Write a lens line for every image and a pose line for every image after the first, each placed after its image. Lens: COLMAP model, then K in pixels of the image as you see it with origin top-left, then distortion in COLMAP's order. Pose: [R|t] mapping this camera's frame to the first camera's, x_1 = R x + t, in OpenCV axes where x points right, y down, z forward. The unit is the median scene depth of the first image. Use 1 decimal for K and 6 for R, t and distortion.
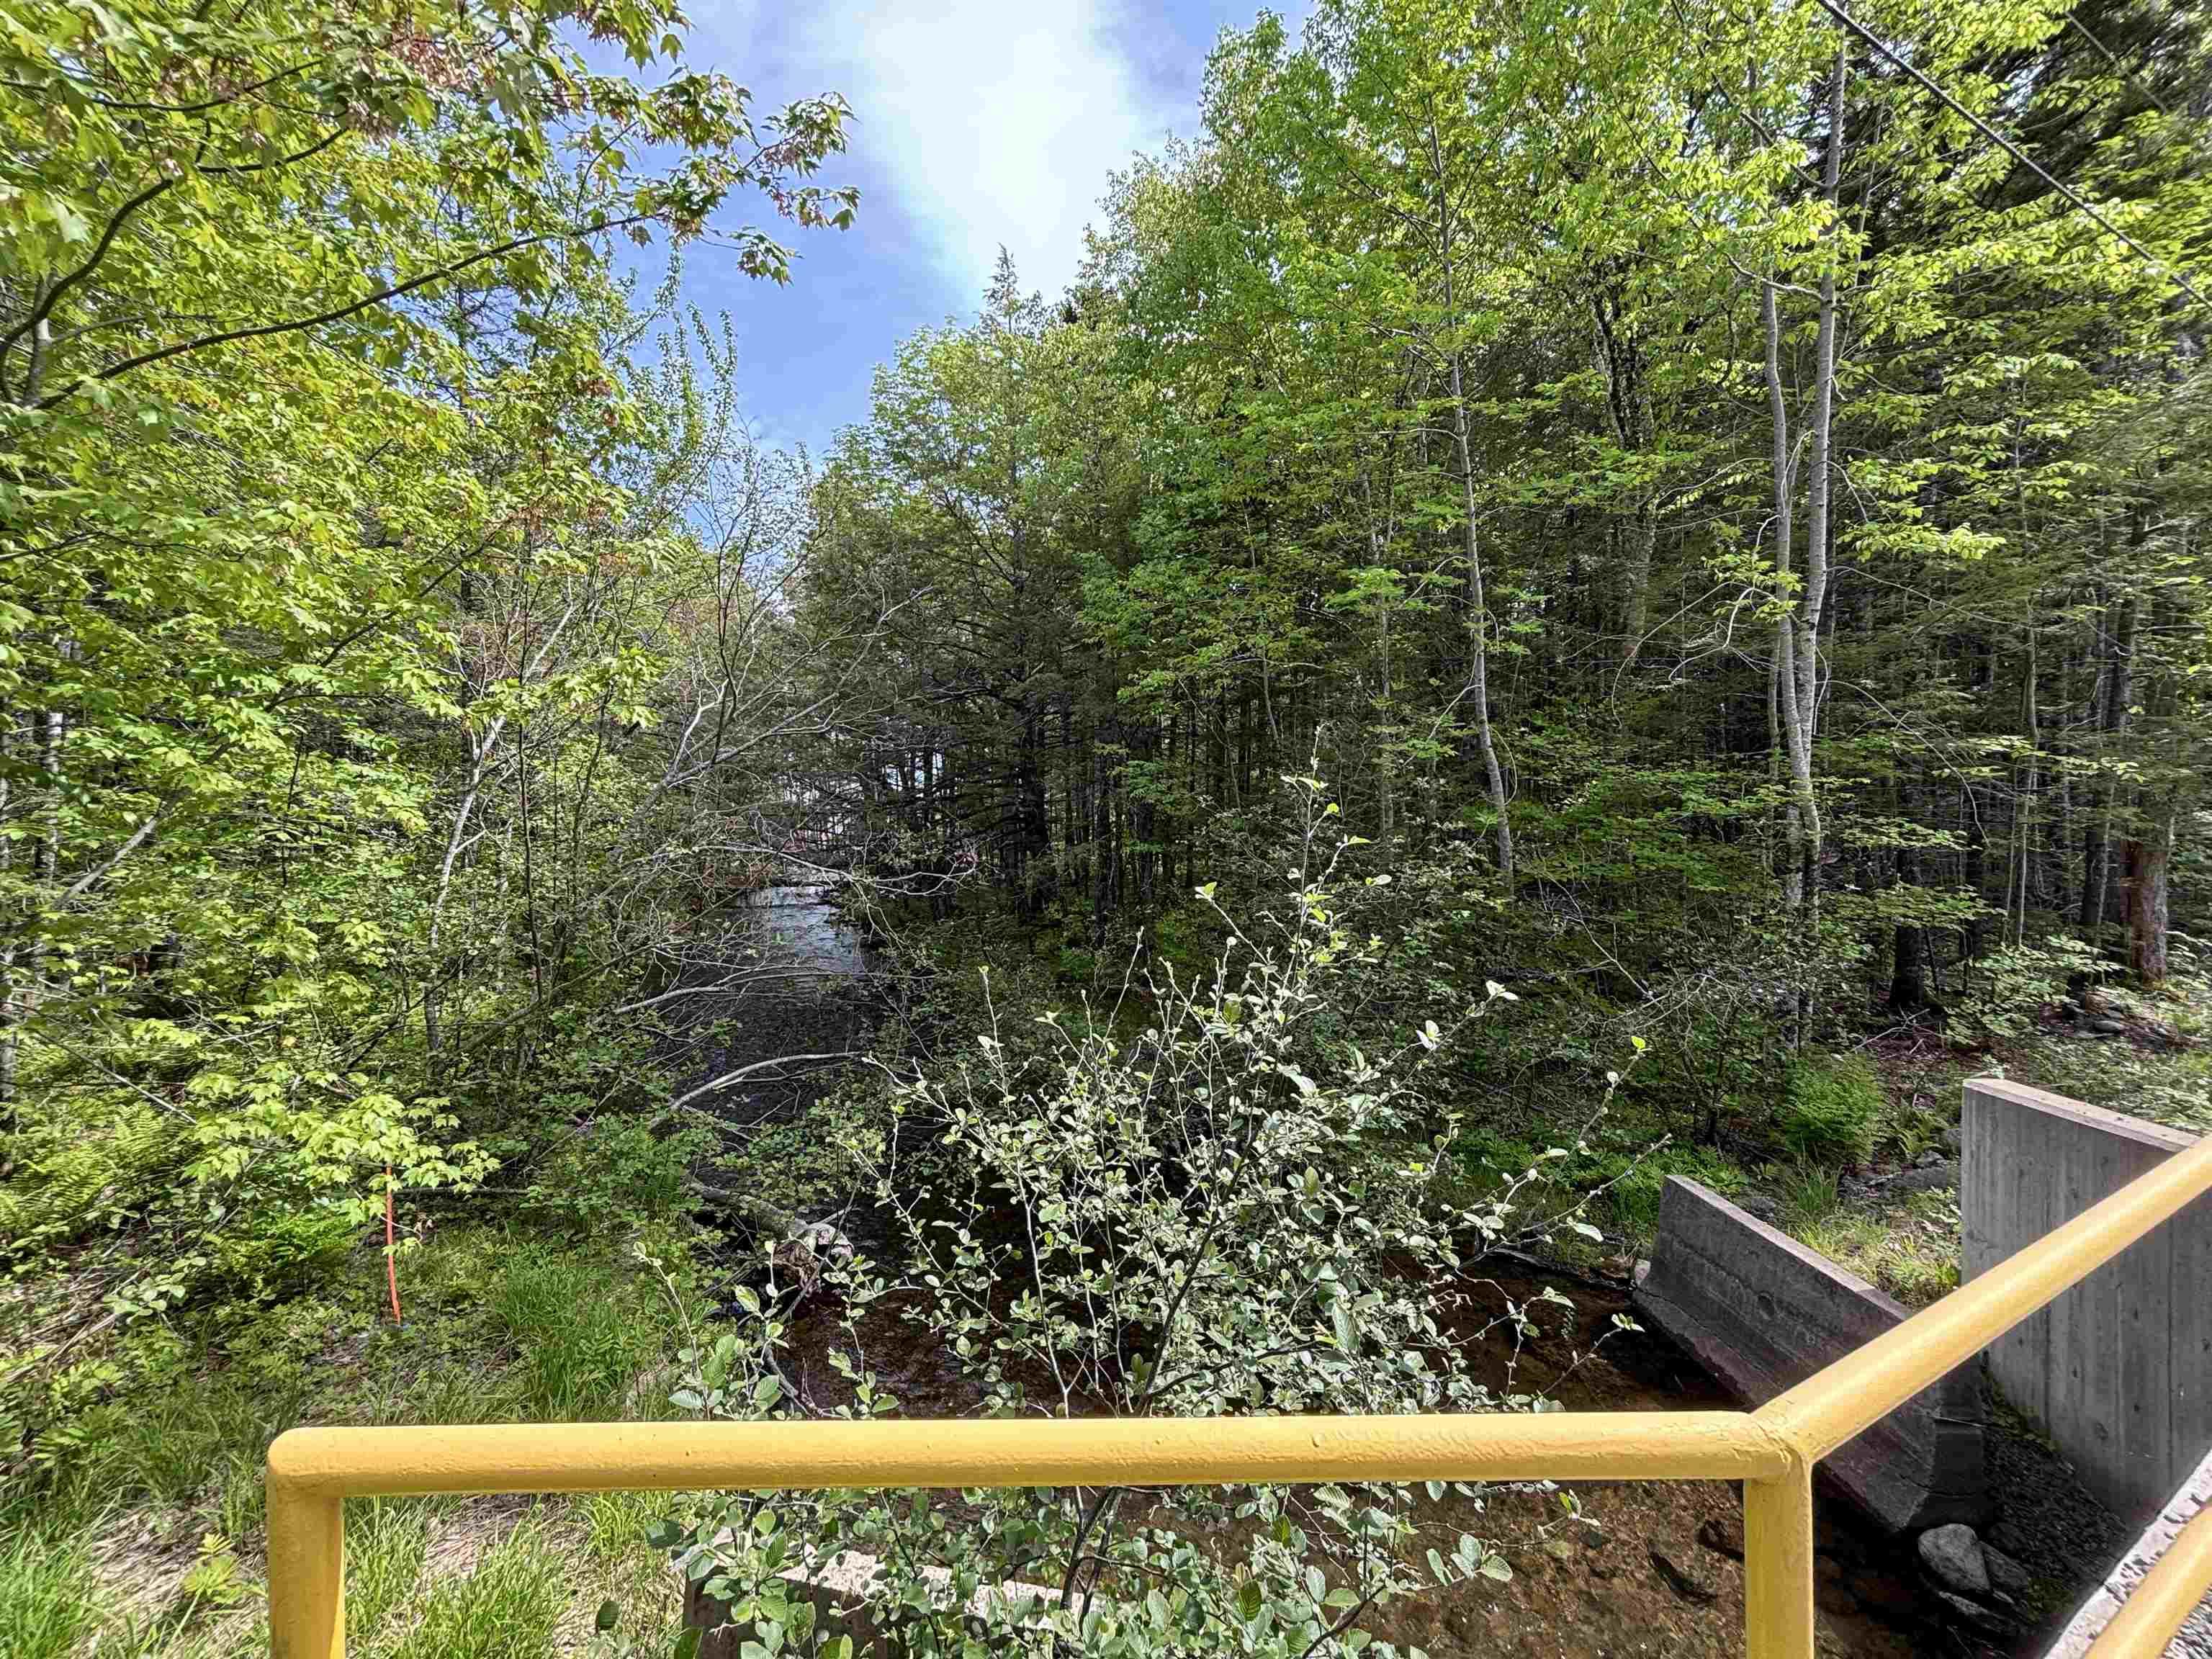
lens RADIAL K [[890.3, 0, 1107.1], [0, 890.3, 822.9], [0, 0, 1]] dist [-0.002621, 0.001007]
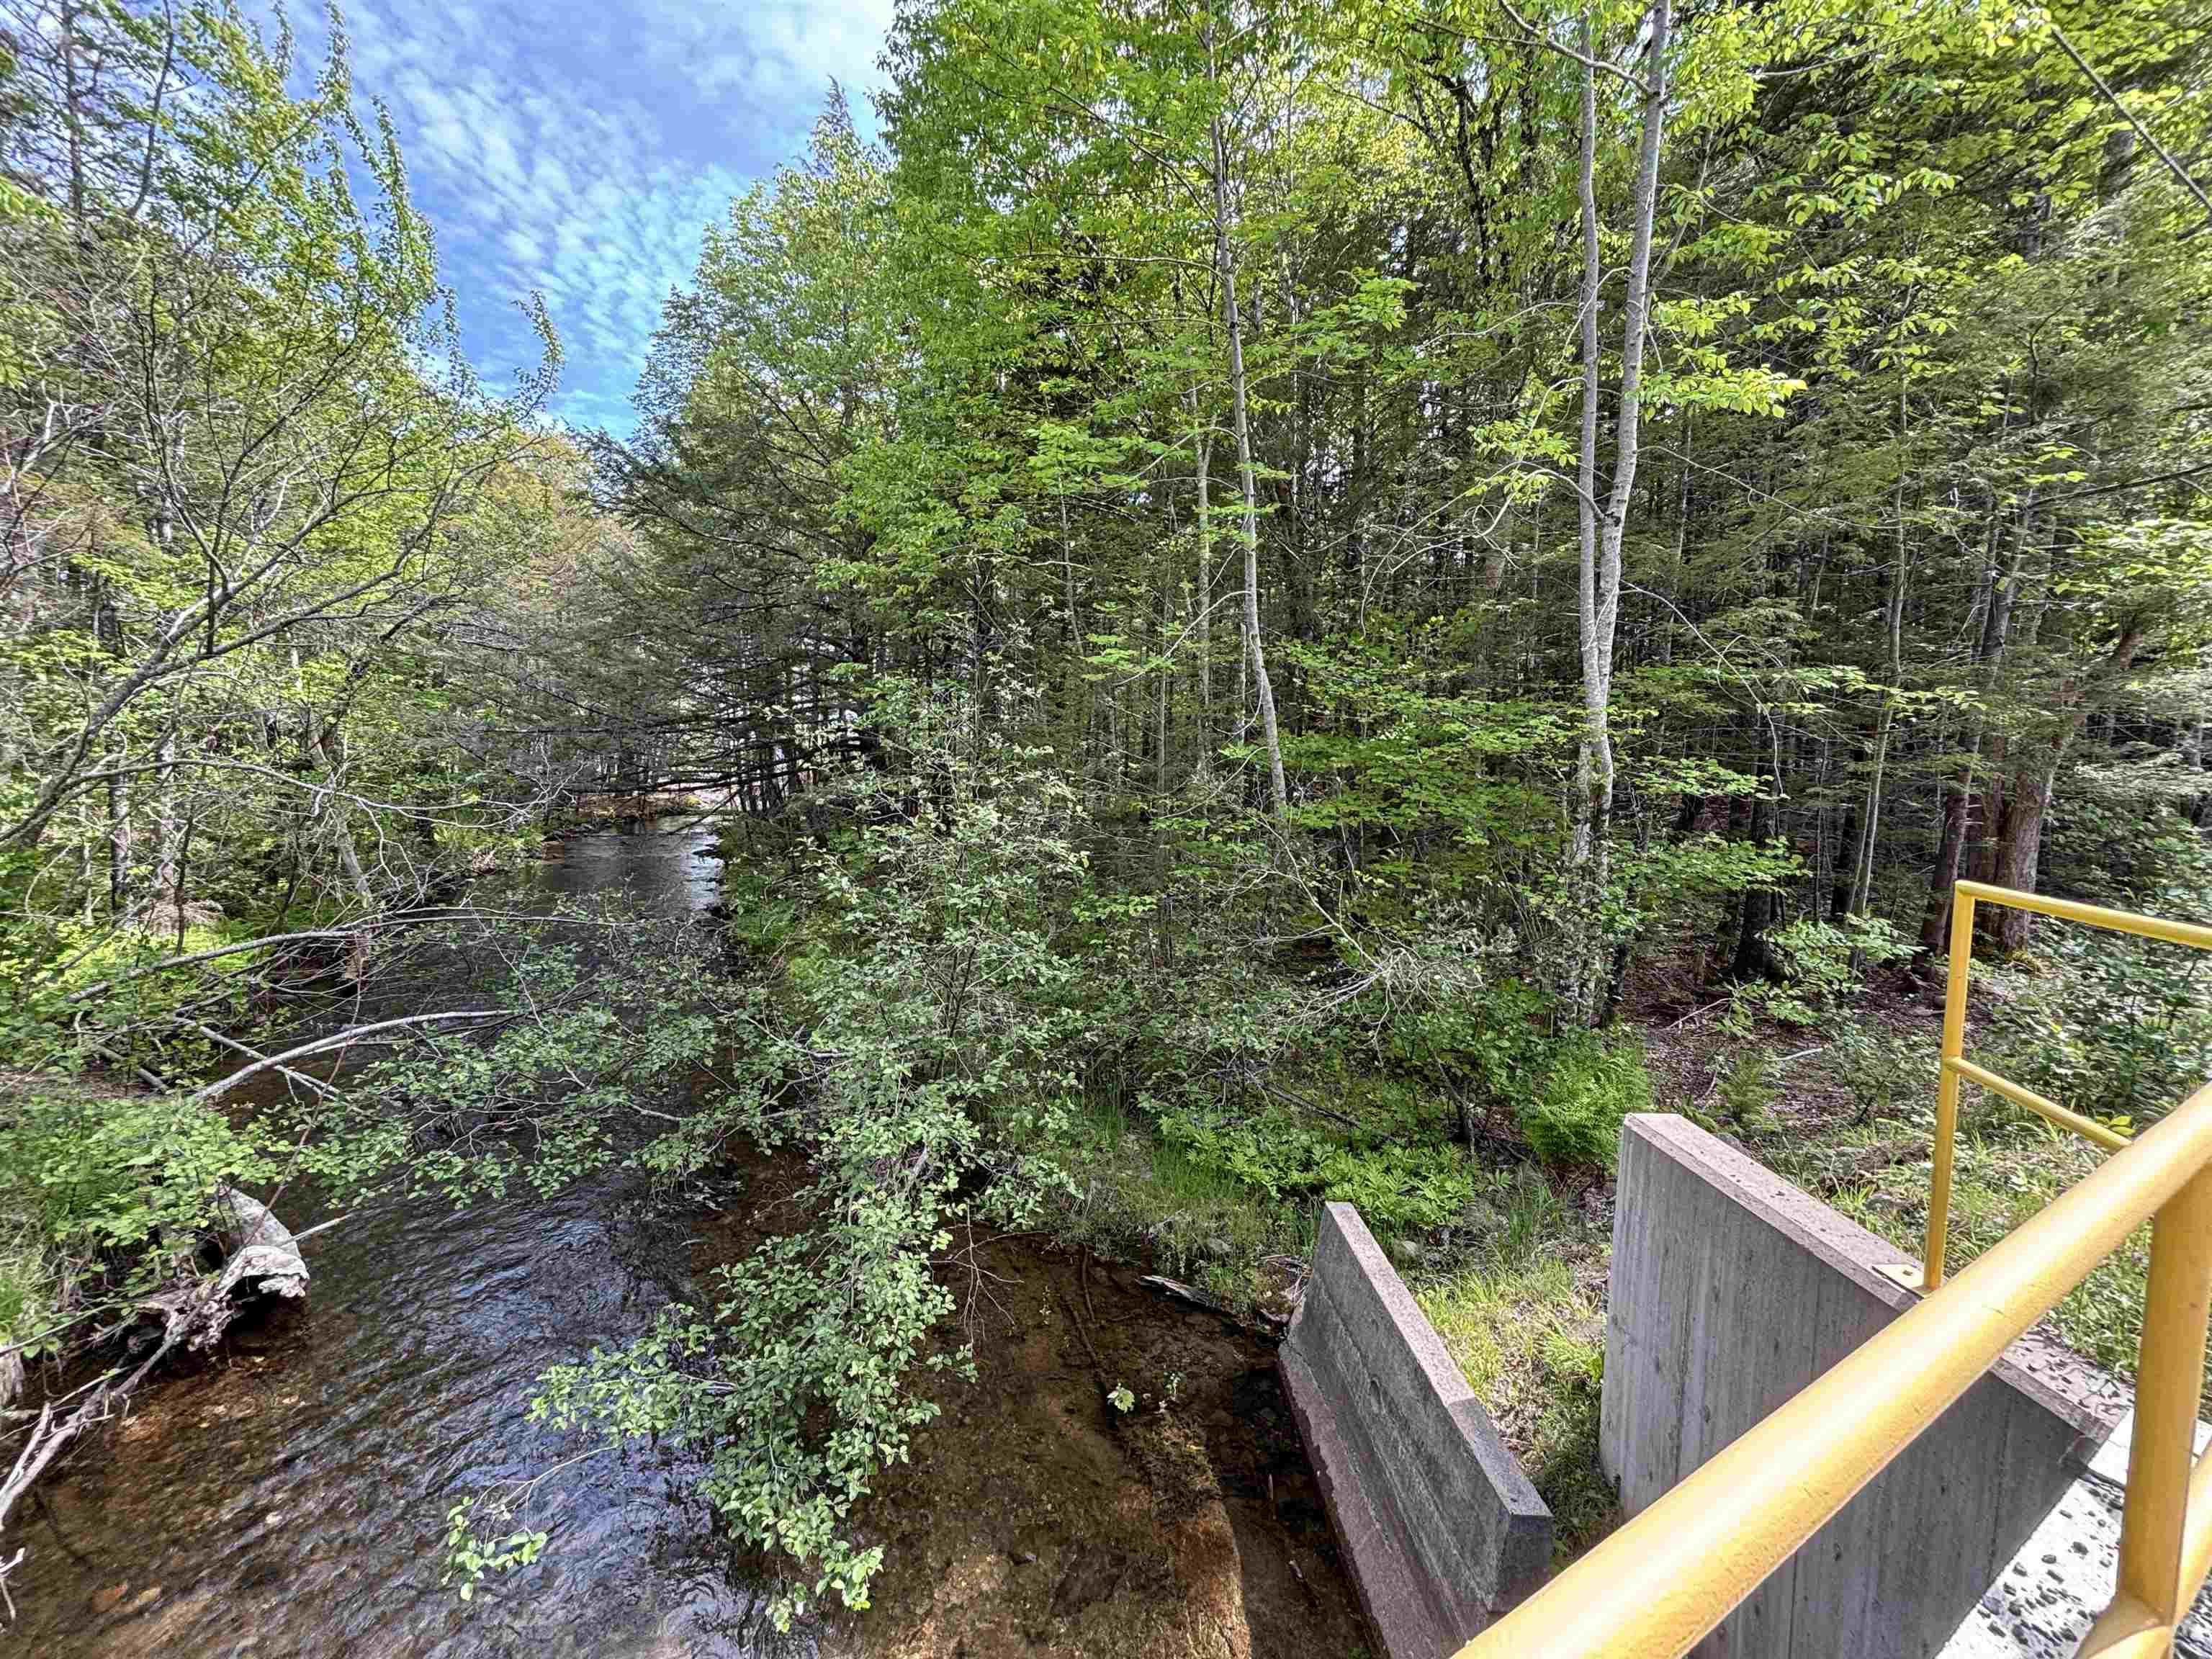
lens RADIAL K [[890.3, 0, 1107.1], [0, 890.3, 822.9], [0, 0, 1]] dist [-0.002621, 0.001007]
pose [[0.999256, 0.021502, 0.032025, 0.312920], [-0.023748, 0.997157, 0.071512, 0.006522], [-0.030397, -0.072219, 0.996926, 0.187525]]
